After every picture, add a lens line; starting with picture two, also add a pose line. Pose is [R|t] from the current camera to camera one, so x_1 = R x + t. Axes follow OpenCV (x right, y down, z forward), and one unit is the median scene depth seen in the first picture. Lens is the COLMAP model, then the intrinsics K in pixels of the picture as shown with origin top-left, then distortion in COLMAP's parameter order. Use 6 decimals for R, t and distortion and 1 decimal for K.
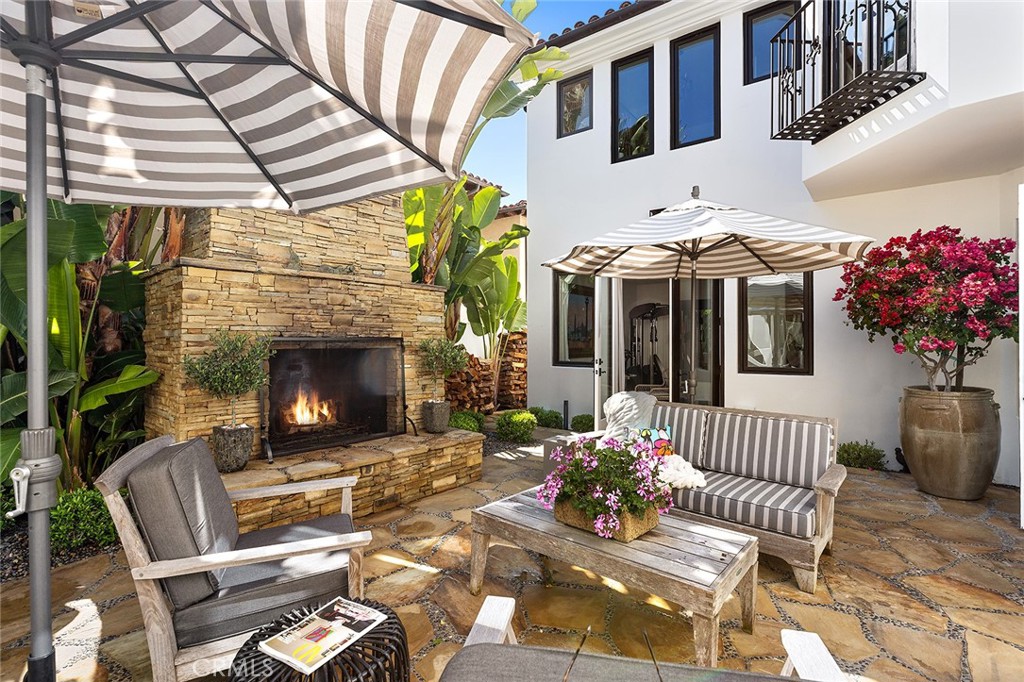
lens RADIAL K [[481.8, 0, 512.0], [0, 481.8, 341.0], [0, 0, 1]] dist [0.000154, 0.000001]
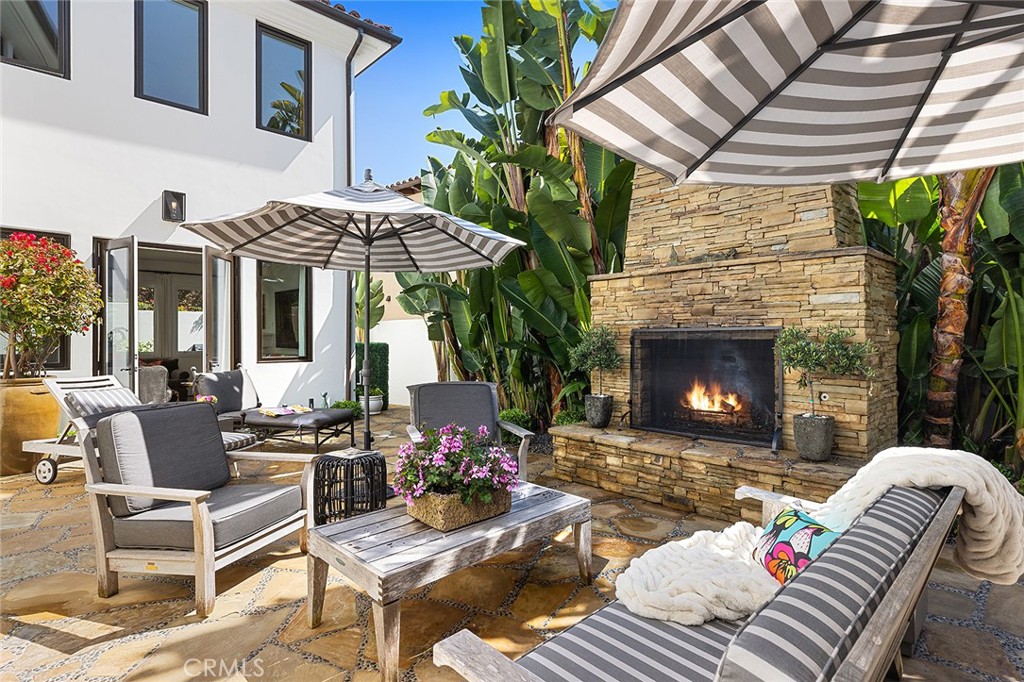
lens RADIAL K [[536.2, 0, 512.0], [0, 536.2, 341.0], [0, 0, 1]] dist [-0.000171, -0.000013]
pose [[-0.109326, 0.006353, -0.993986, 0.776905], [0.002704, 0.999978, 0.006094, 0.011587], [0.994002, -0.002021, -0.109341, 0.751220]]
